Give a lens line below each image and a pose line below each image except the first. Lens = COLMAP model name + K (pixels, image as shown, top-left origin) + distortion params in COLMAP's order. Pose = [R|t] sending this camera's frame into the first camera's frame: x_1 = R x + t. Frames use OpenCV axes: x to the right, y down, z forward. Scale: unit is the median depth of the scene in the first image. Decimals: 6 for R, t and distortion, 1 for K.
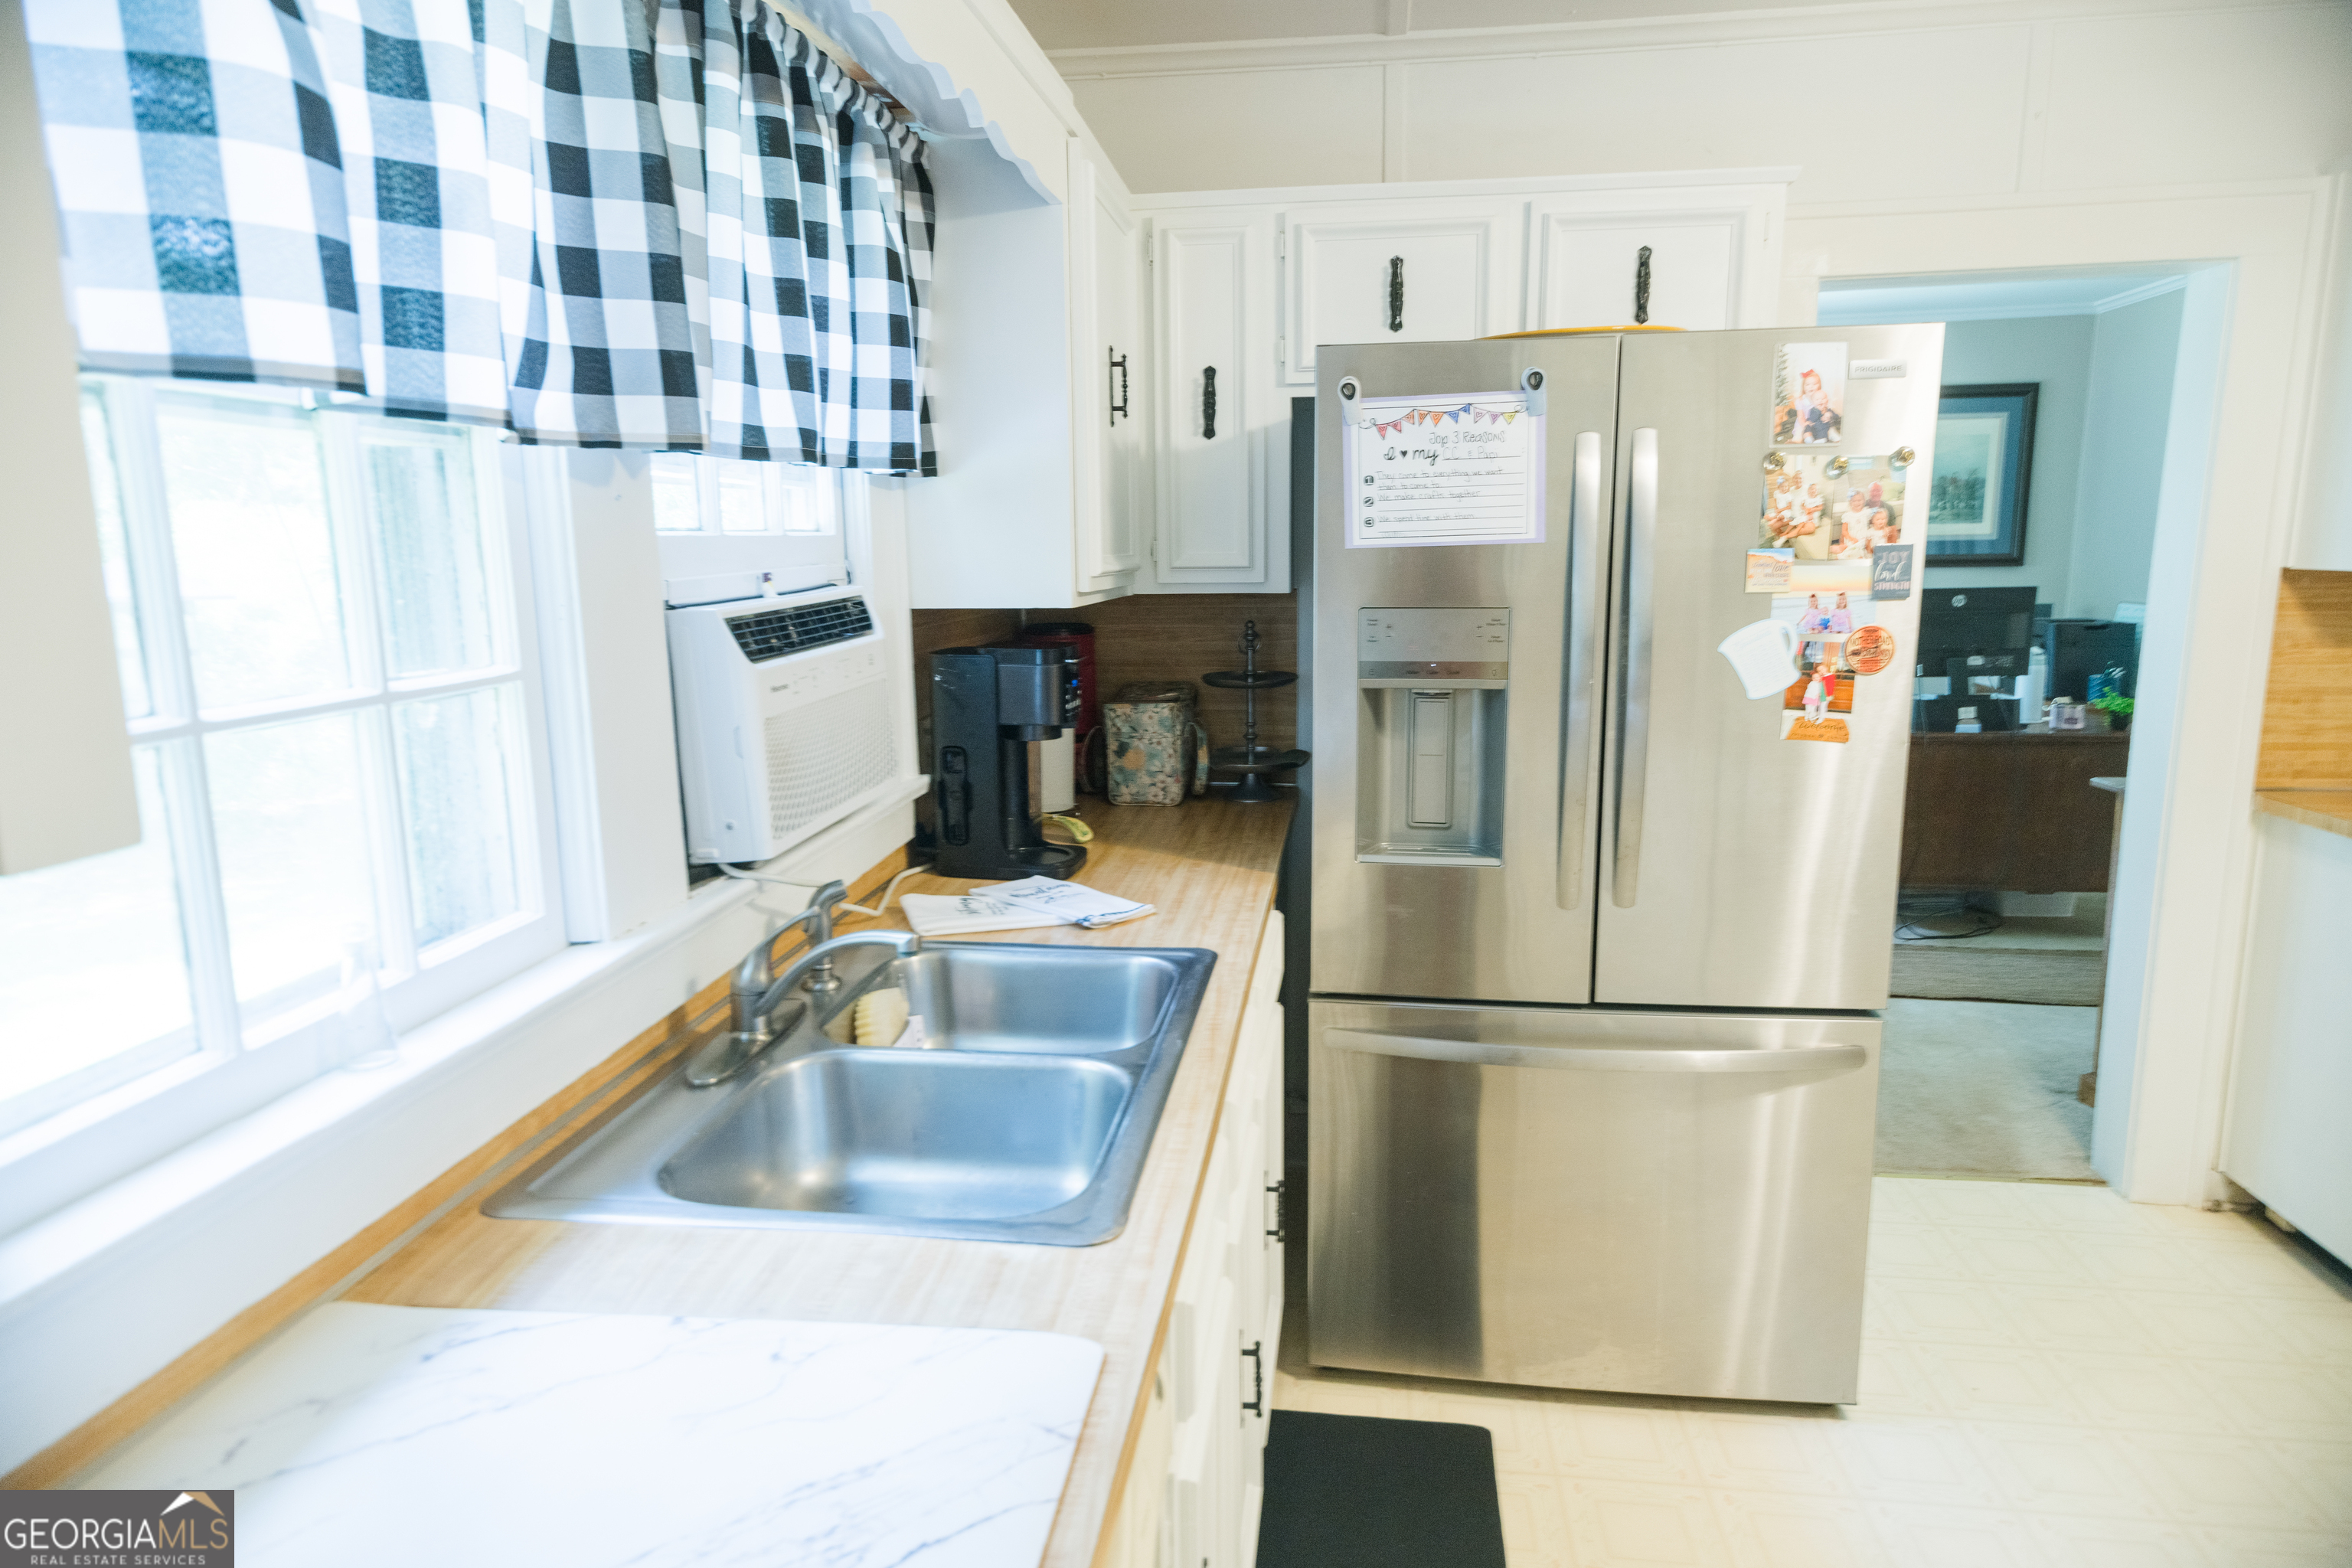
lens RADIAL K [[1400.4, 0, 1183.2], [0, 1400.4, 785.9], [0, 0, 1]] dist [0.020379, 0.011917]
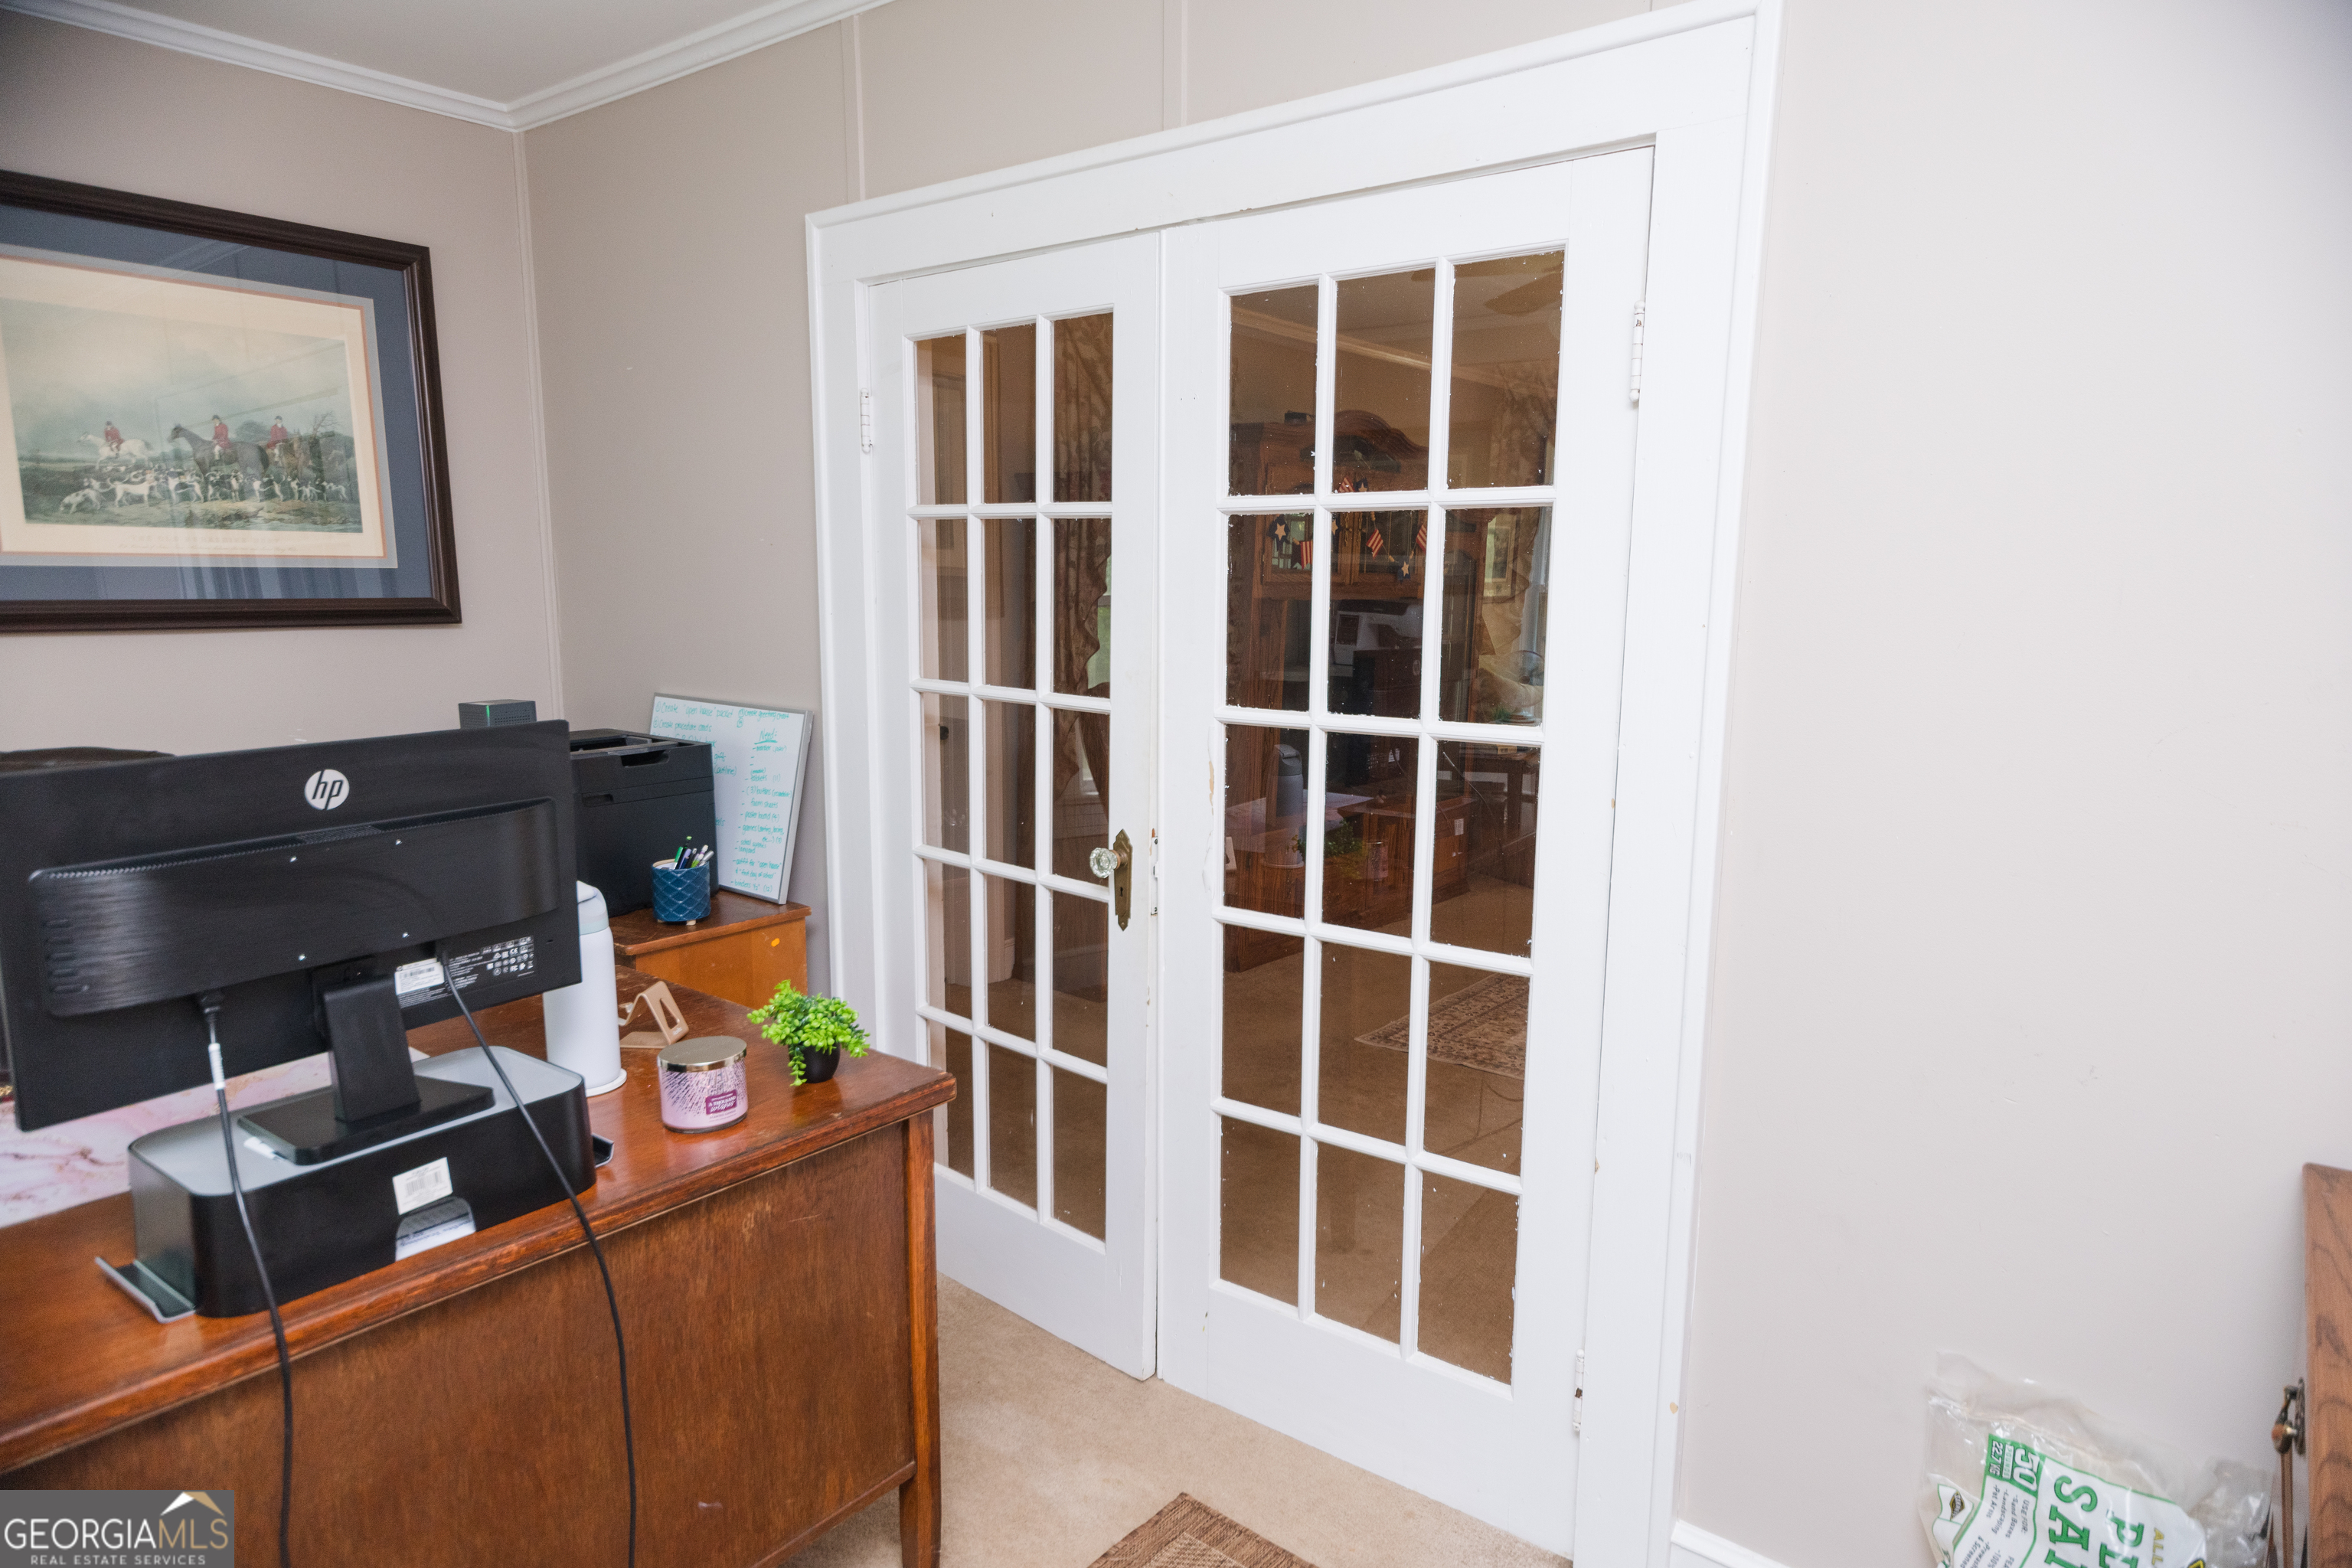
lens RADIAL K [[1400.4, 0, 1183.2], [0, 1400.4, 785.9], [0, 0, 1]] dist [0.020379, 0.011917]
pose [[0.516781, -0.121837, 0.847403, 0.818875], [0.134237, 0.989110, 0.060348, -0.259116], [-0.845528, 0.082566, 0.527509, 1.449561]]
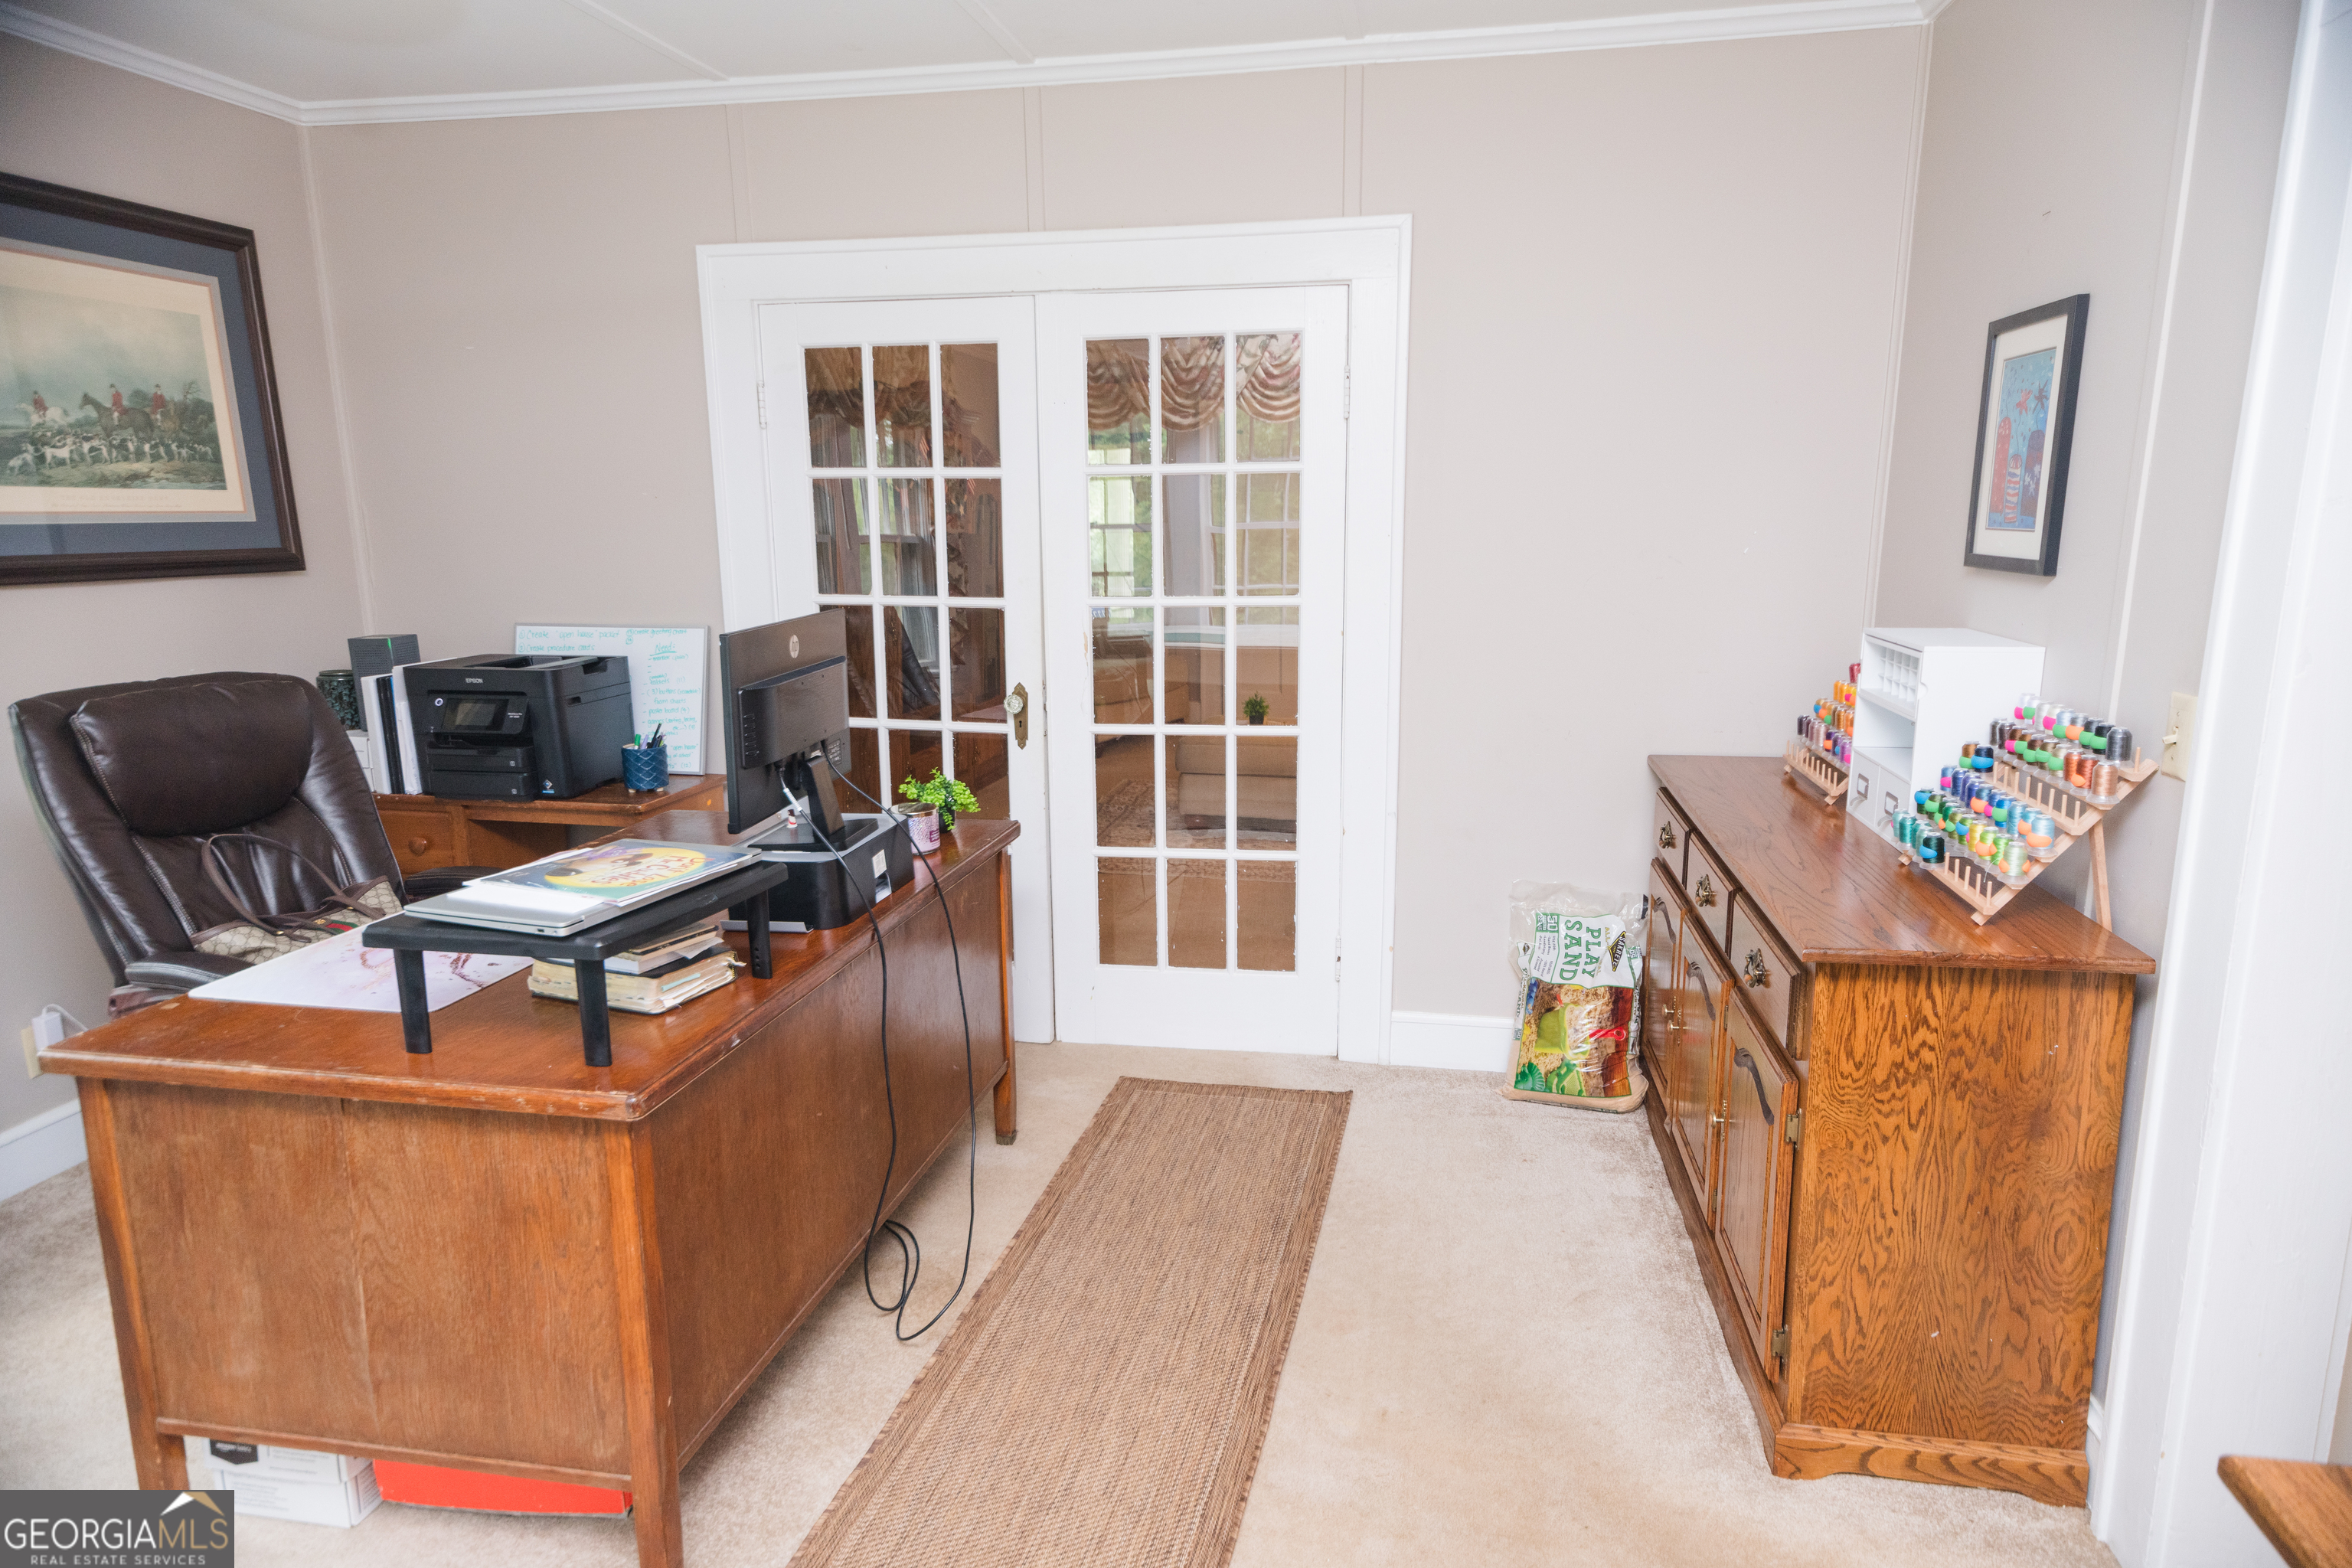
lens RADIAL K [[1461.8, 0, 1176.0], [0, 1461.8, 784.0], [0, 0, 1]] dist [0.017083, 0.012290]
pose [[0.058543, -0.180109, 0.981903, 0.095782], [0.176146, 0.970021, 0.167427, -0.302114], [-0.982622, 0.163157, 0.088513, 1.713705]]
